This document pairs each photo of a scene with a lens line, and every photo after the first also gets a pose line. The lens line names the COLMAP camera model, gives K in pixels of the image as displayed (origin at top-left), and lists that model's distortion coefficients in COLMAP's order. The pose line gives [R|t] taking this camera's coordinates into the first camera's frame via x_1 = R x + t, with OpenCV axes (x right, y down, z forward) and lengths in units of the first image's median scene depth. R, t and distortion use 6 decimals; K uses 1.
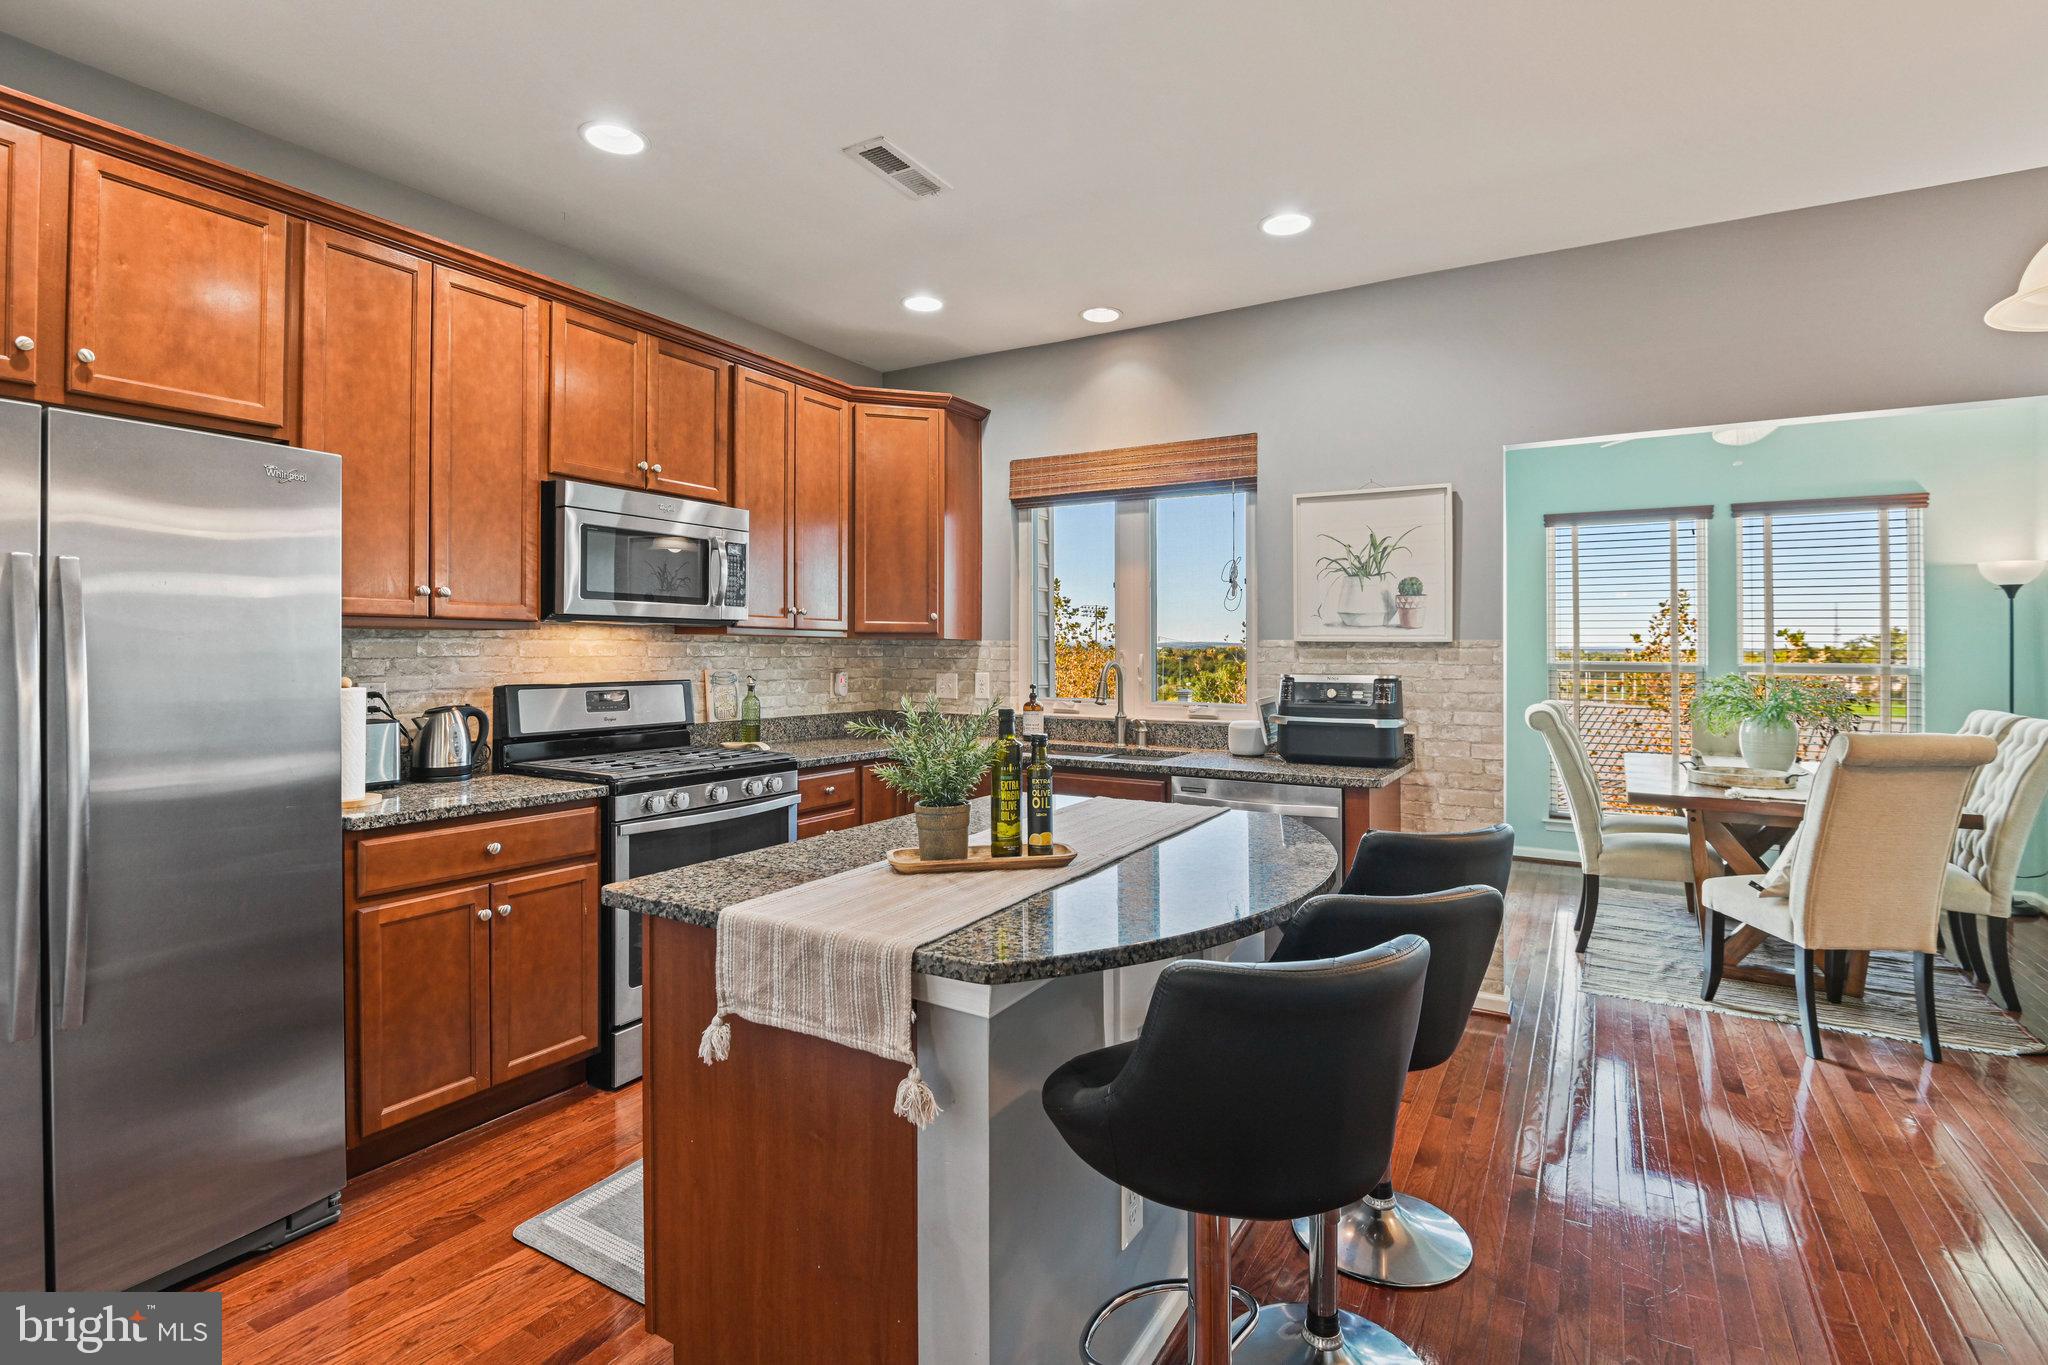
lens RADIAL K [[961.4, 0, 1021.4], [0, 961.4, 632.9], [0, 0, 1]] dist [-0.014461, -0.003659]
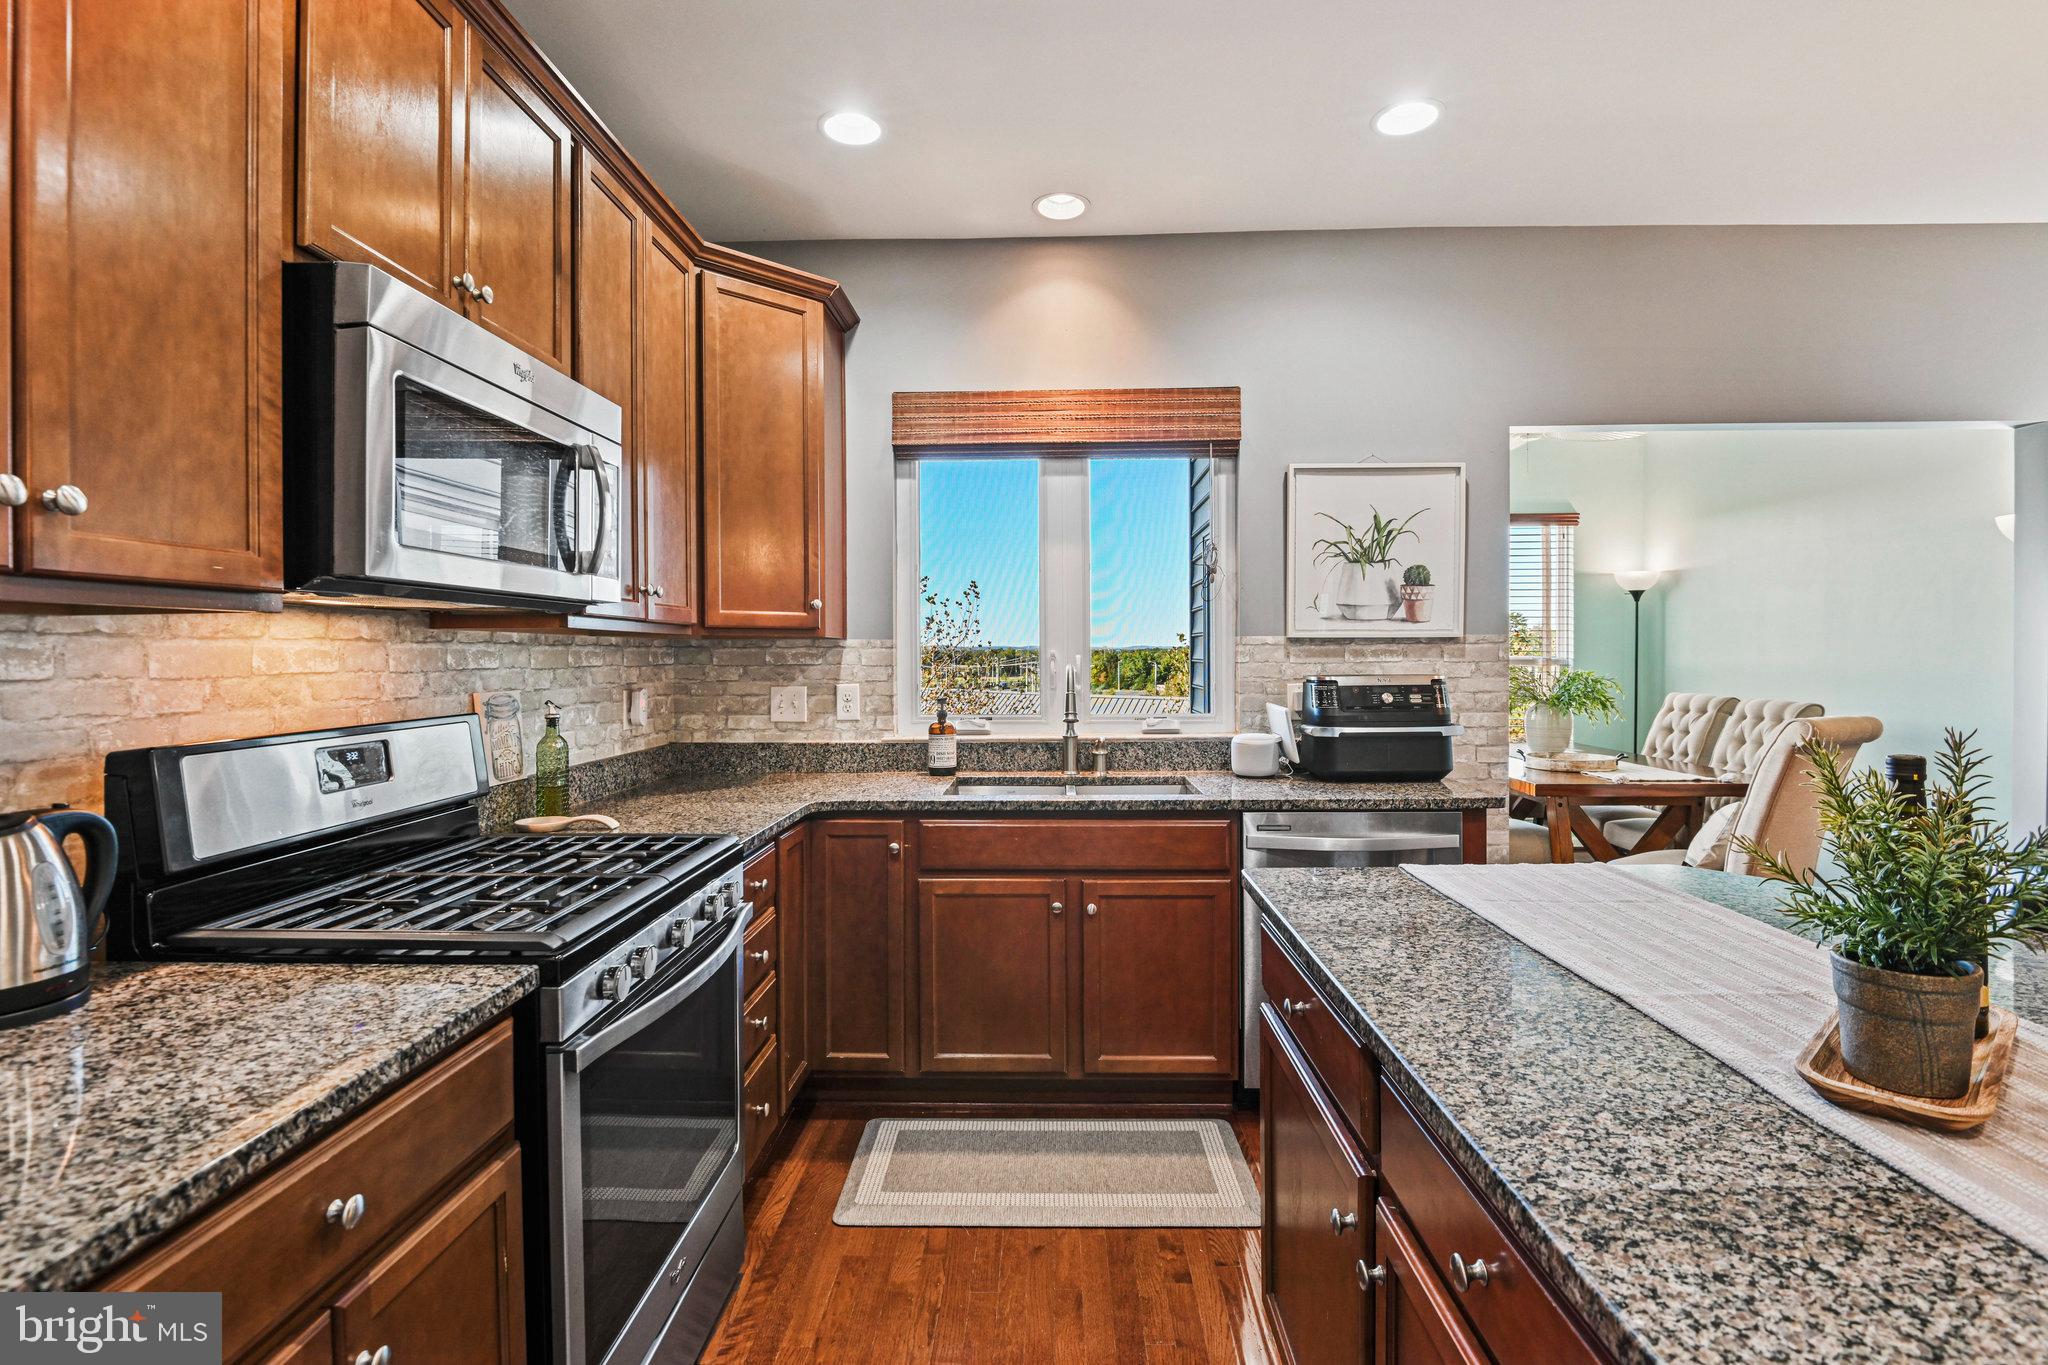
lens RADIAL K [[961.4, 0, 1023.3], [0, 961.4, 659.6], [0, 0, 1]] dist [-0.014461, -0.003659]
pose [[0.871714, -0.014985, 0.489786, -0.347914], [0.002329, 0.999648, 0.026439, 0.005276], [-0.490010, -0.021906, 0.871442, 0.387881]]
